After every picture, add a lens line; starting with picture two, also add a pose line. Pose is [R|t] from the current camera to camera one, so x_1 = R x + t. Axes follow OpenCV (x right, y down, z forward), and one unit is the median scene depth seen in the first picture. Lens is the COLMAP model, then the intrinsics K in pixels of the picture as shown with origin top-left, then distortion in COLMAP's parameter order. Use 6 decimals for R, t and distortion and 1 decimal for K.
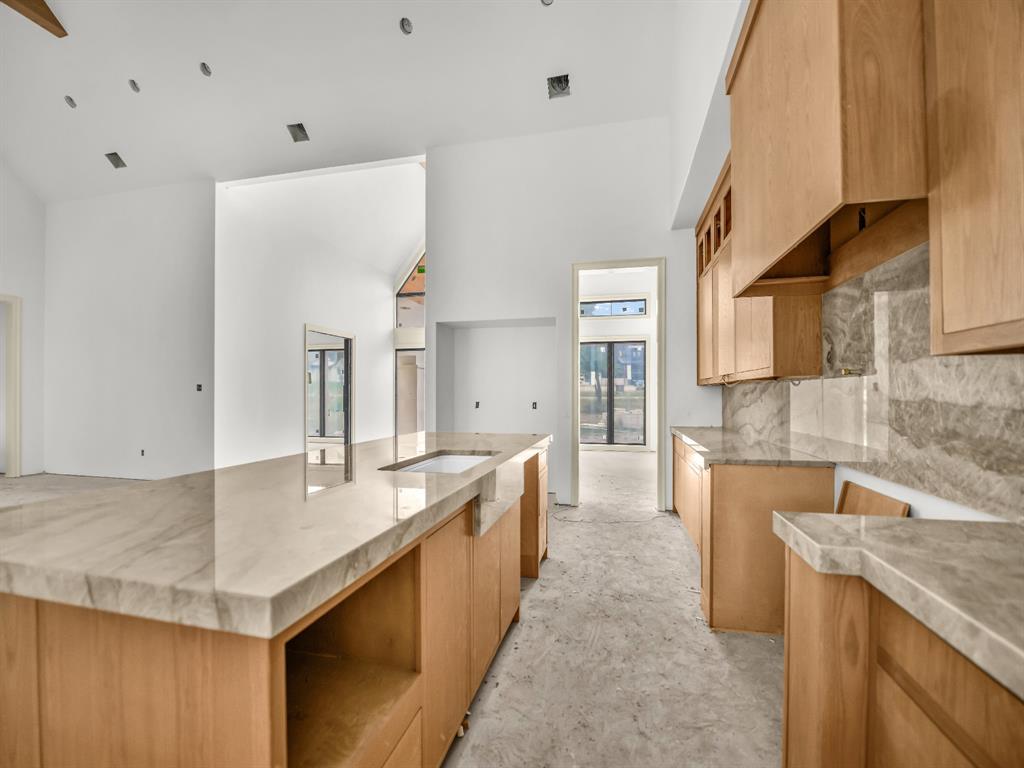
lens RADIAL K [[433.1, 0, 514.2], [0, 433.1, 391.8], [0, 0, 1]] dist [-0.018733, -0.000390]
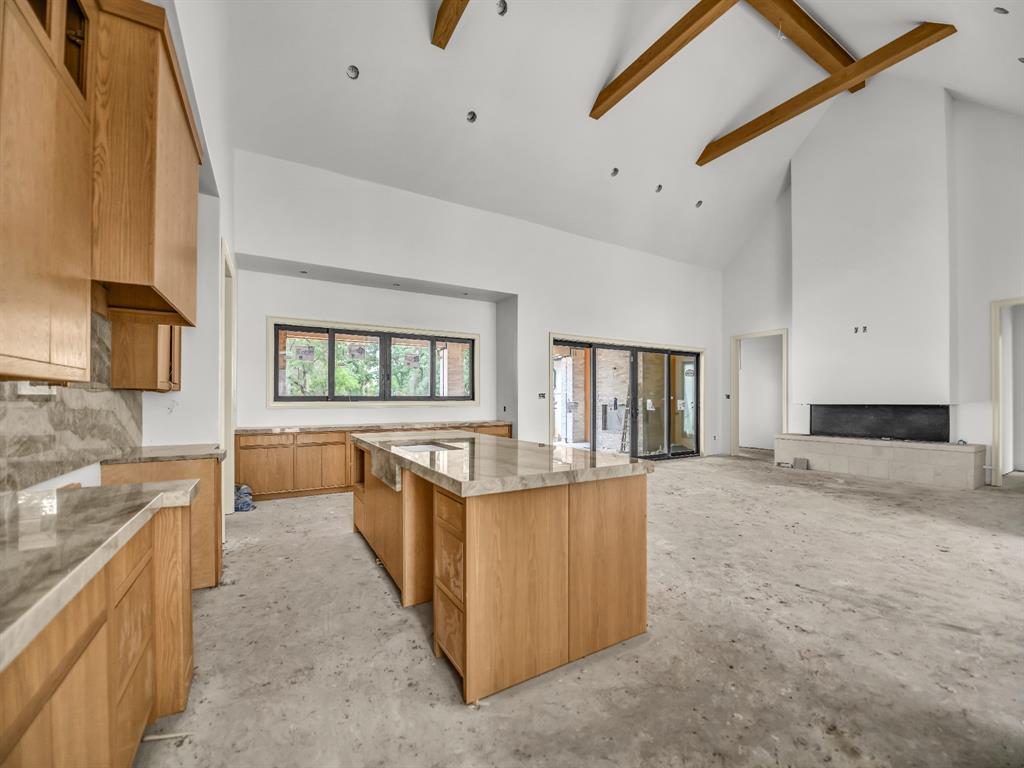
lens RADIAL K [[416.0, 0, 518.9], [0, 416.0, 389.8], [0, 0, 1]] dist [-0.018535, 0.000320]
pose [[-0.717970, -0.016968, -0.695868, 0.263785], [0.007428, 0.999459, -0.032034, 0.003914], [0.696035, -0.028168, -0.717455, 0.958202]]
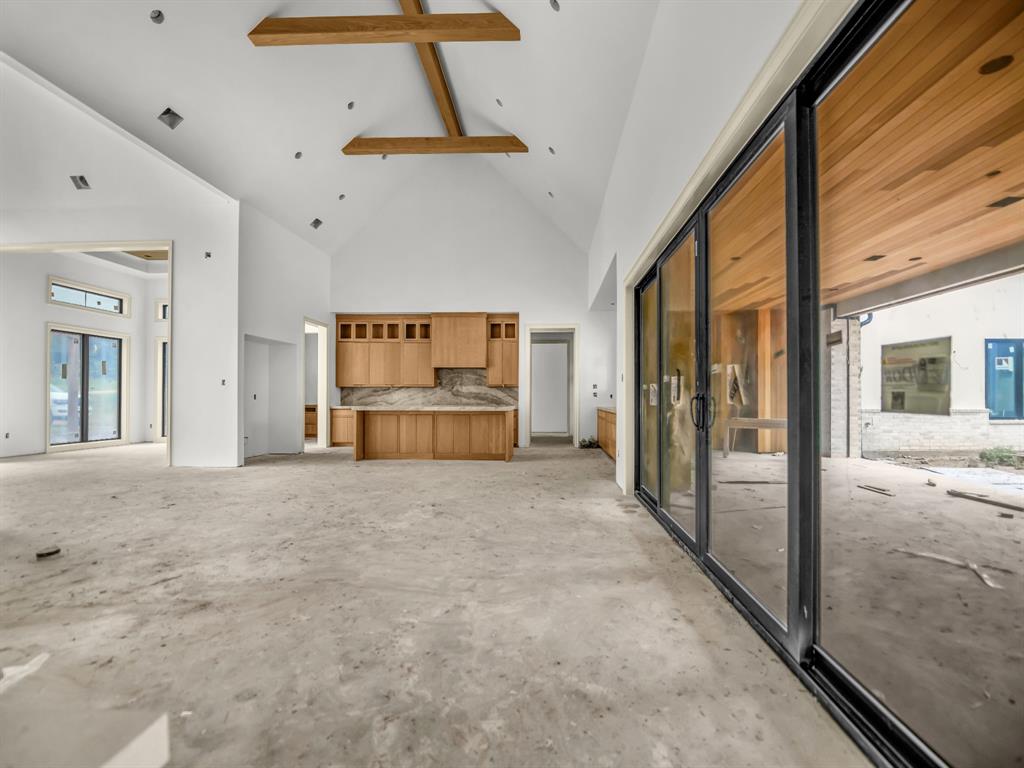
lens RADIAL K [[429.8, 0, 544.4], [0, 429.8, 394.6], [0, 0, 1]] dist [-0.017881, -0.000827]
pose [[-0.212250, 0.004963, 0.977203, -1.782983], [-0.010515, 0.999918, -0.007362, 0.028683], [-0.977159, -0.011838, -0.212180, 0.385549]]
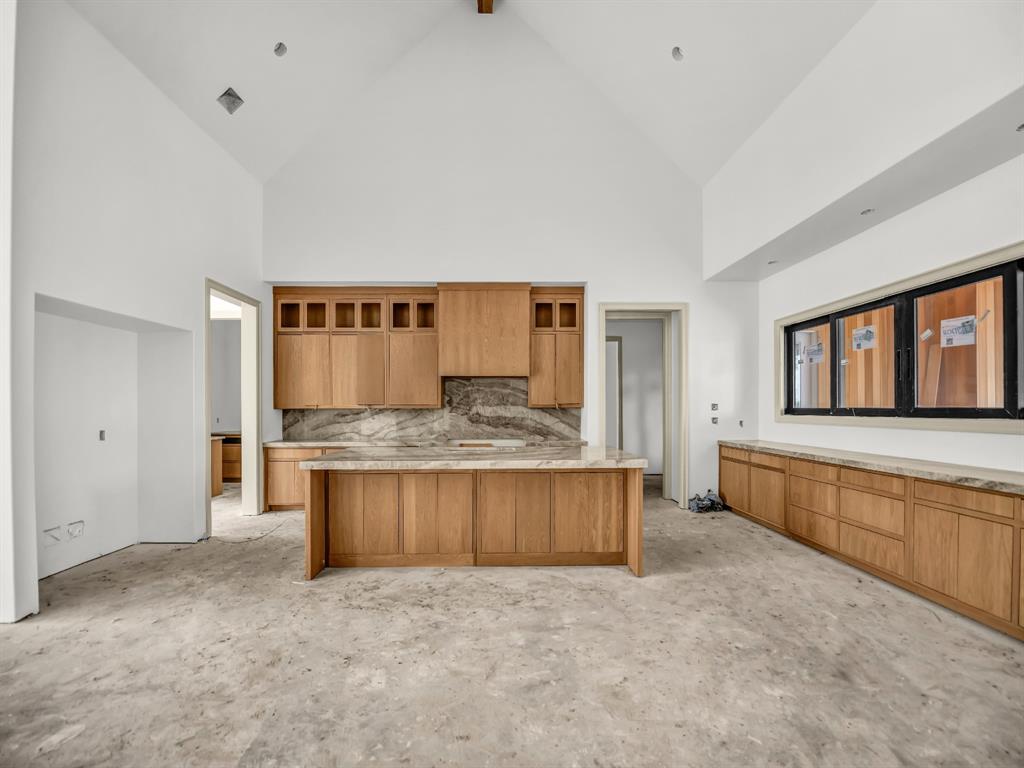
lens RADIAL K [[416.0, 0, 509.1], [0, 416.0, 405.5], [0, 0, 1]] dist [-0.018535, 0.000320]
pose [[-0.249541, 0.002725, 0.968360, -0.891161], [-0.004830, 0.999980, -0.004058, -0.021206], [-0.968352, -0.005690, -0.249523, 0.569343]]
